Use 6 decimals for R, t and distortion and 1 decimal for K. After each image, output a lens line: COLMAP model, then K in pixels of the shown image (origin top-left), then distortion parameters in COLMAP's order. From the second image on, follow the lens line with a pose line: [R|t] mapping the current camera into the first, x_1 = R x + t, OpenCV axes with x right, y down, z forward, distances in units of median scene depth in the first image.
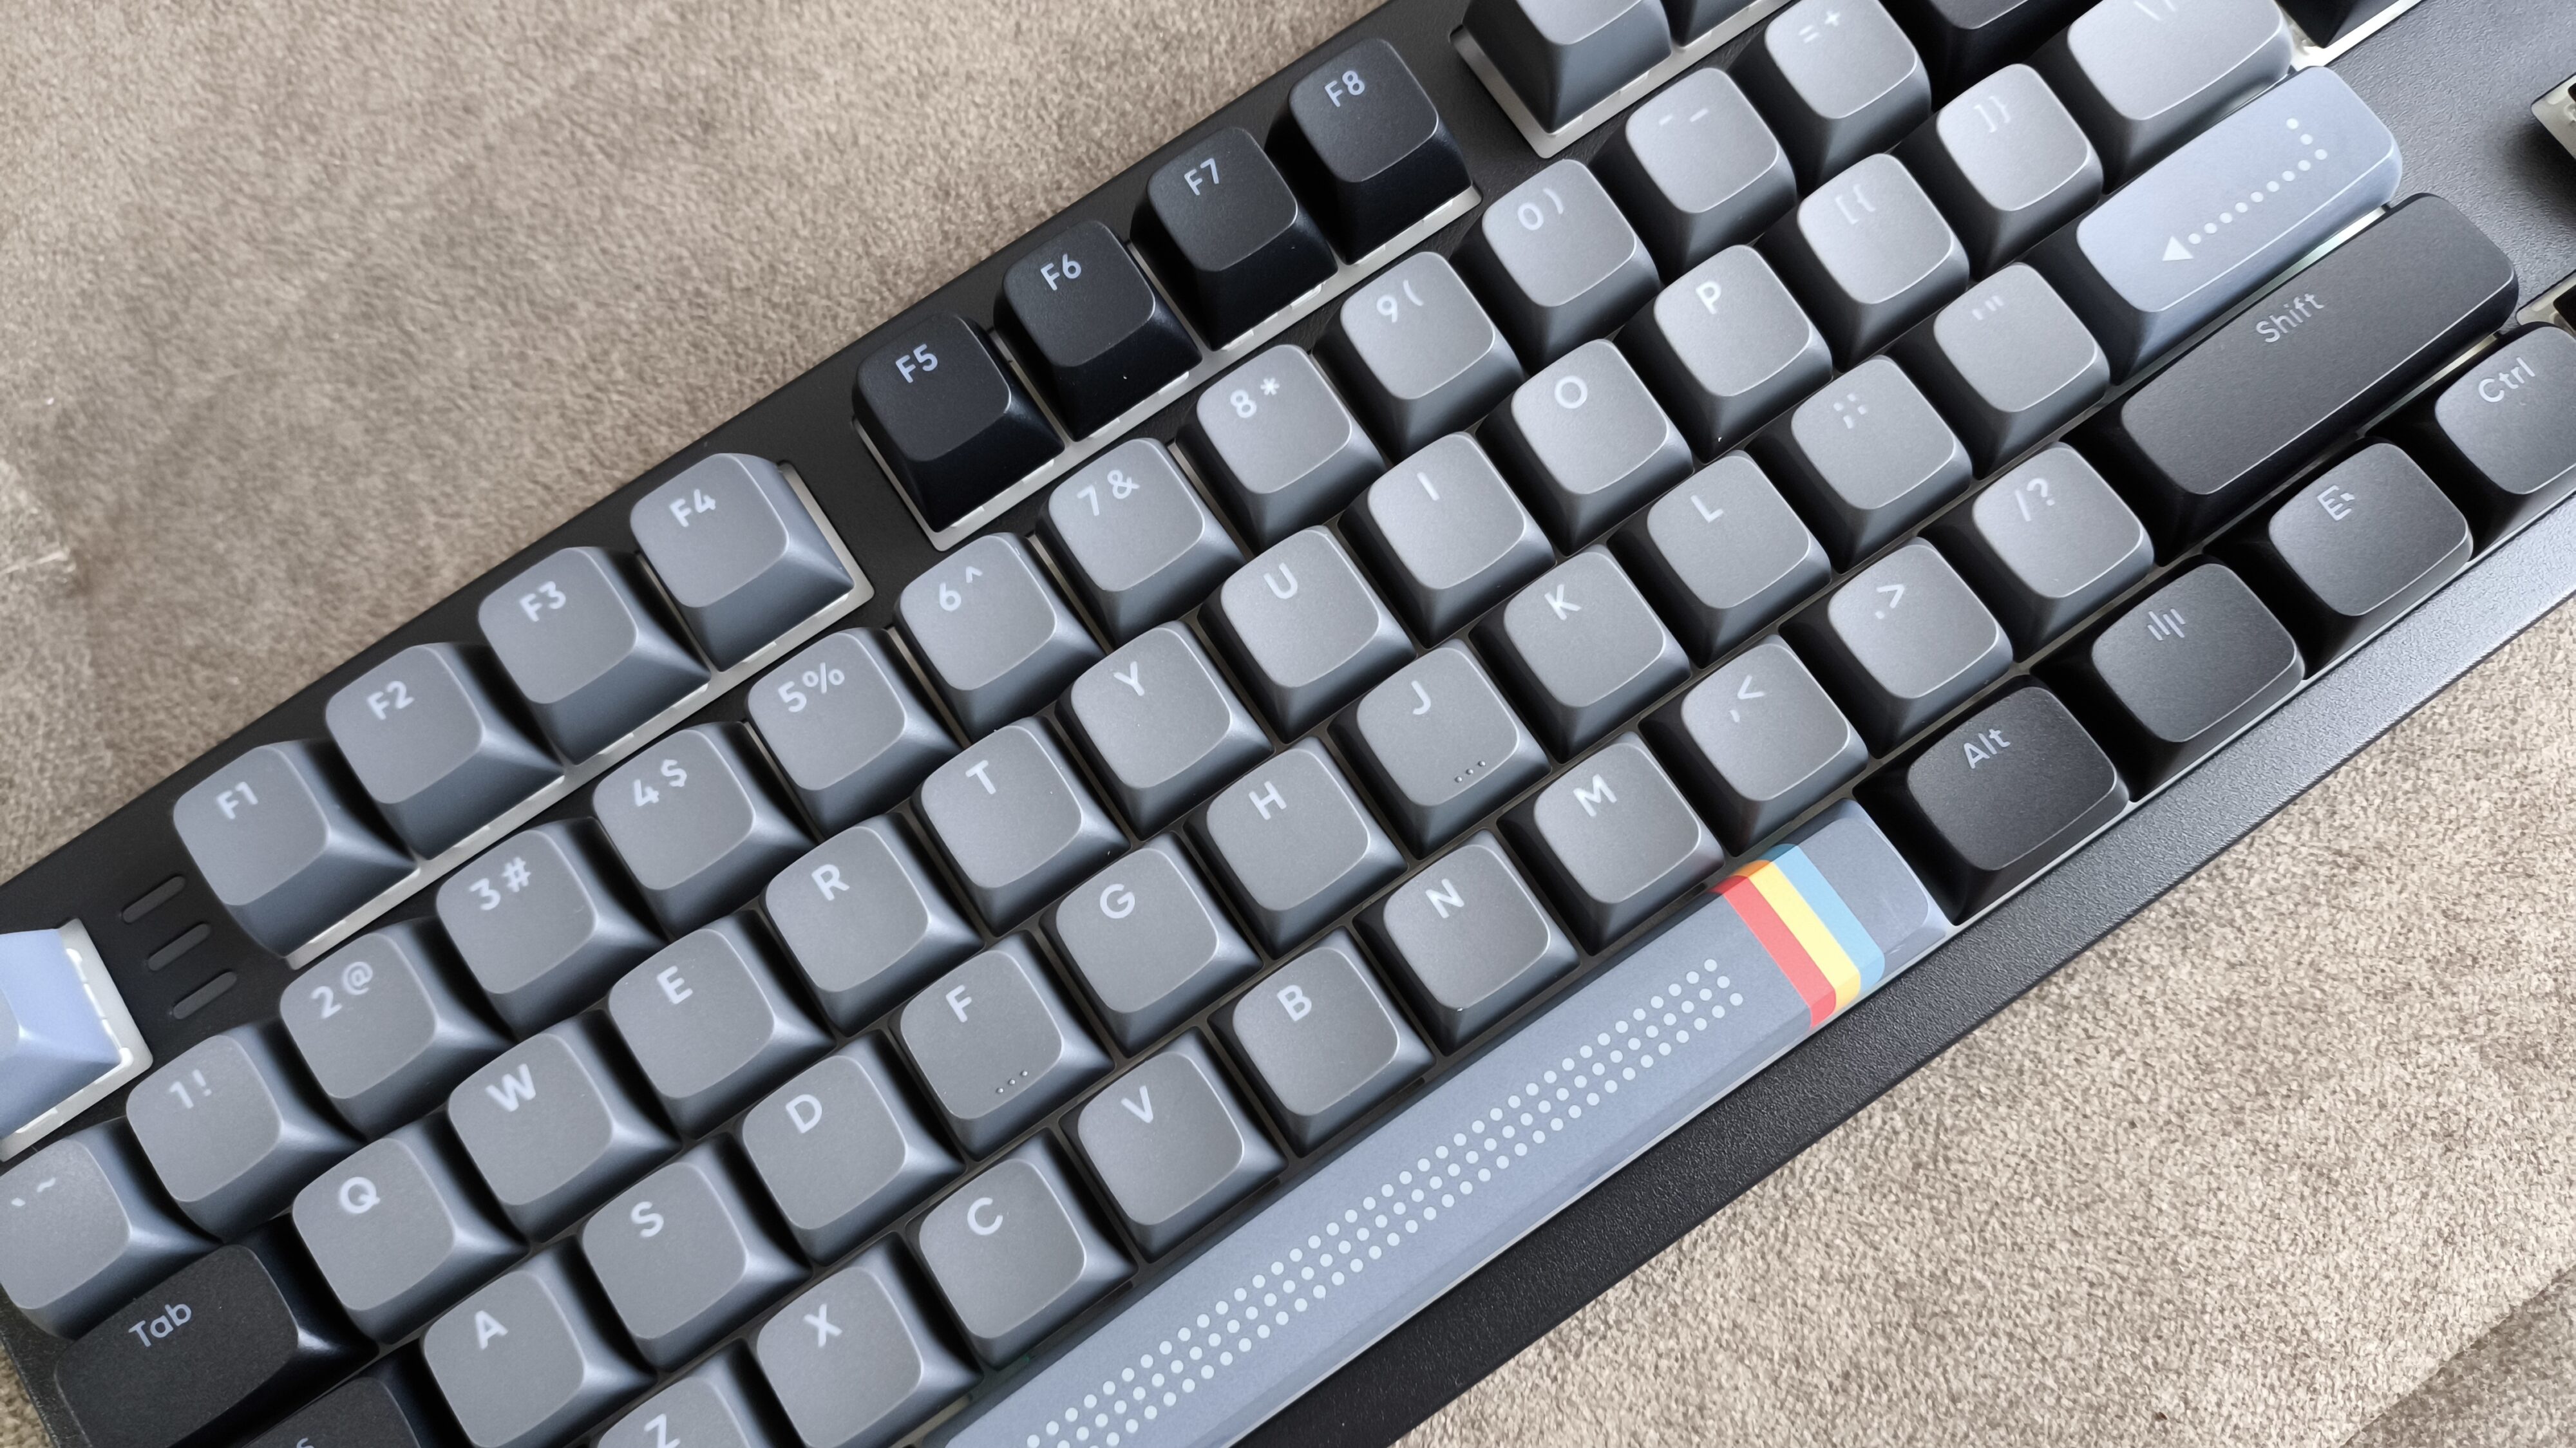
lens RADIAL K [[1812.0, 0, 1282.6], [0, 1812.0, 804.2], [0, 0, 1]] dist [0.119921, -0.175922]
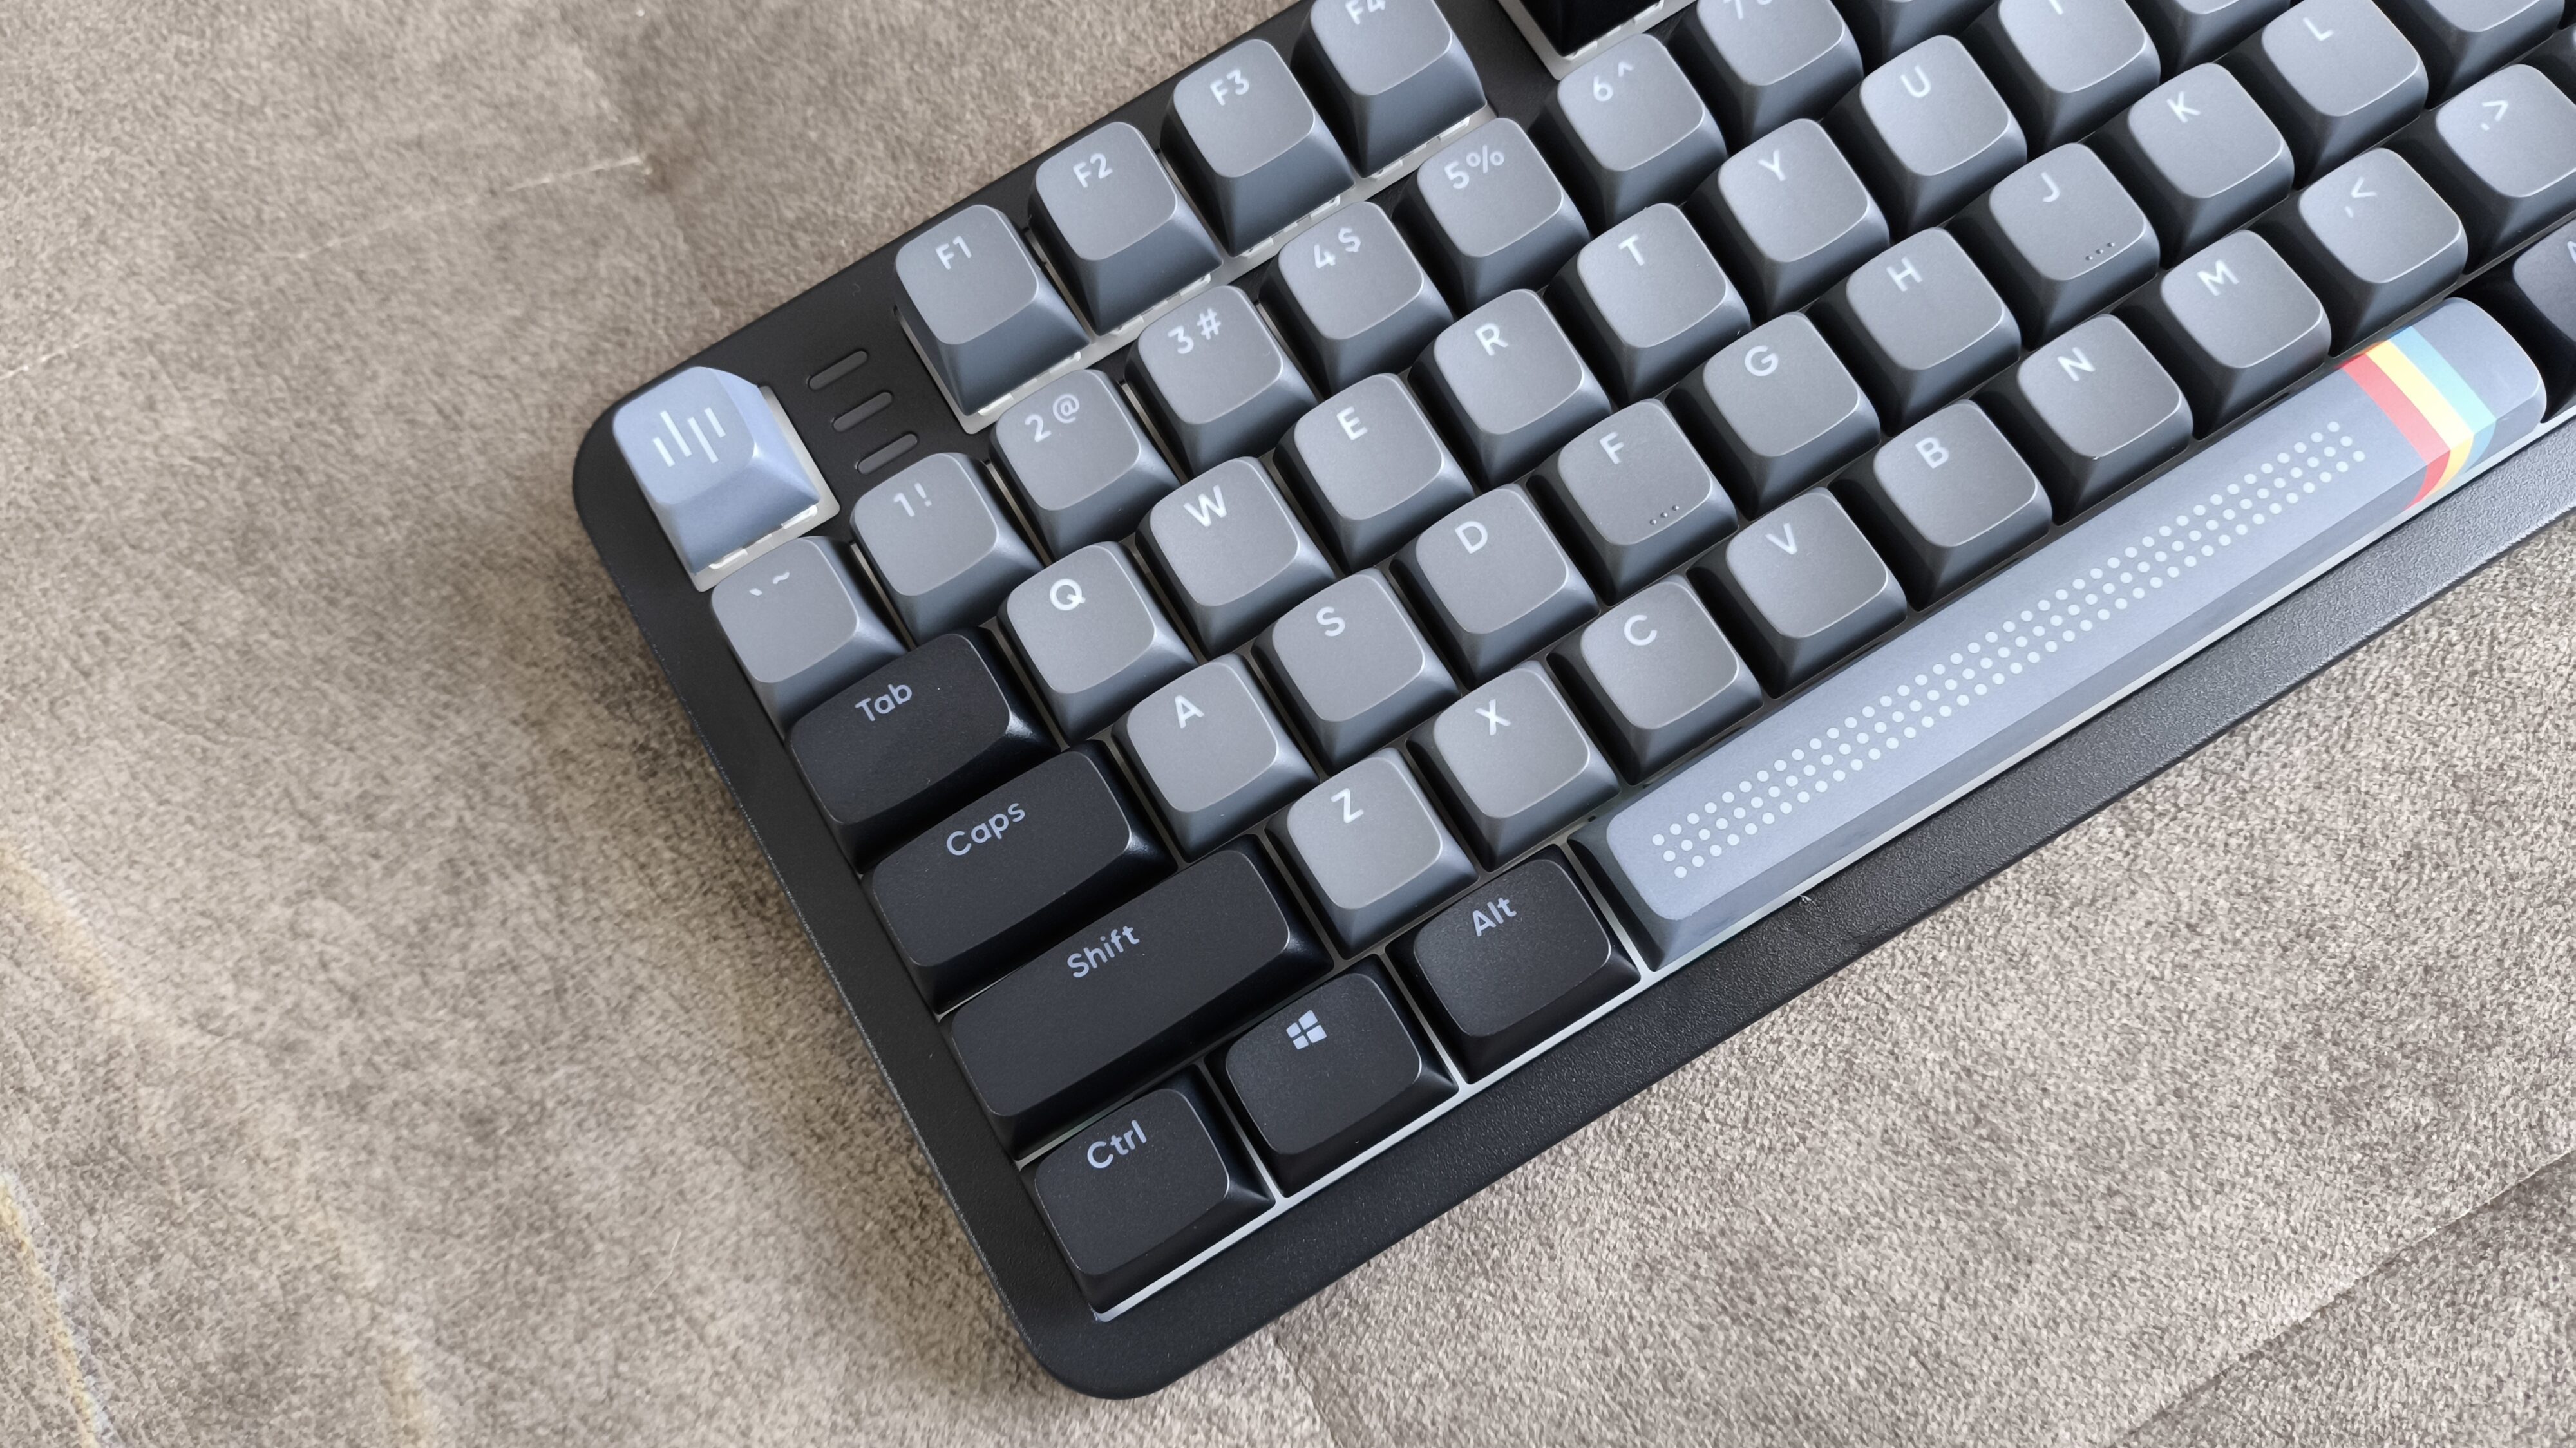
lens RADIAL K [[1852.9, 0, 1392.4], [0, 1852.9, 718.2], [0, 0, 1]] dist [0.059840, -0.115966]
pose [[0.998466, 0.044929, -0.032357, -0.248084], [-0.045676, 0.998697, -0.022743, 0.281860], [0.031293, 0.024186, 0.999218, -0.097746]]
